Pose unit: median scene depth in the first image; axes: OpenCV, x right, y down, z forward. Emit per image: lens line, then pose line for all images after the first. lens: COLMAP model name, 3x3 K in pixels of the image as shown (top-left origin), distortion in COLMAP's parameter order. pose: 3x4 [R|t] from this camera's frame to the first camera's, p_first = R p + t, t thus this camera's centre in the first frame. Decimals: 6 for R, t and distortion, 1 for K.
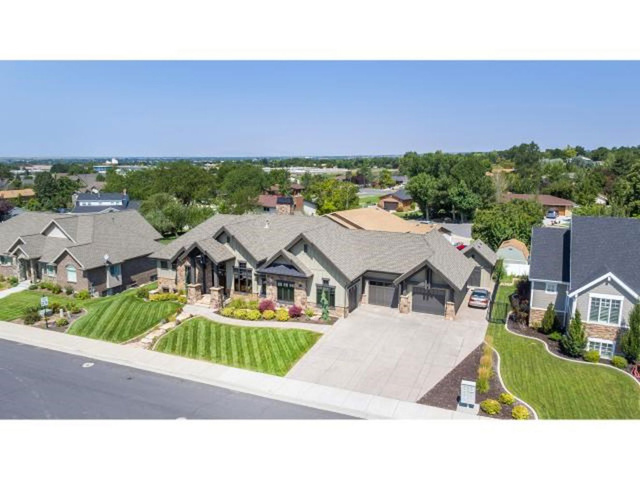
lens RADIAL K [[506.3, 0, 300.2], [0, 506.3, 241.1], [0, 0, 1]] dist [0.026642, -0.001274]
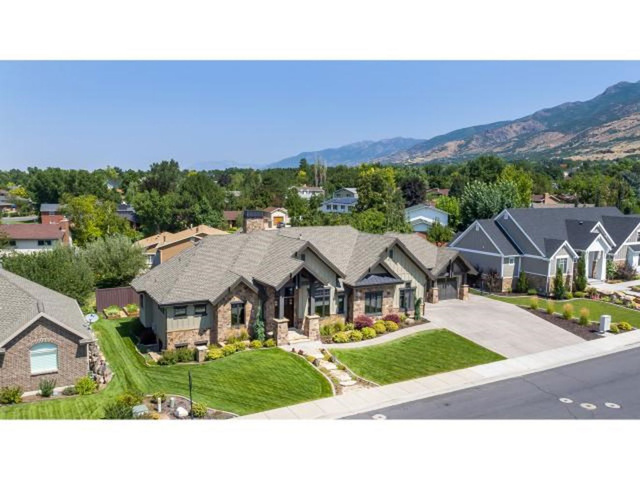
lens RADIAL K [[589.3, 0, 320.0], [0, 589.3, 240.0], [0, 0, 1]] dist [0.007872, 0.003730]
pose [[0.569937, -0.079944, 0.817790, -1.007944], [0.131088, 0.991355, 0.005553, -0.038297], [-0.811165, 0.104037, 0.575490, 0.440655]]
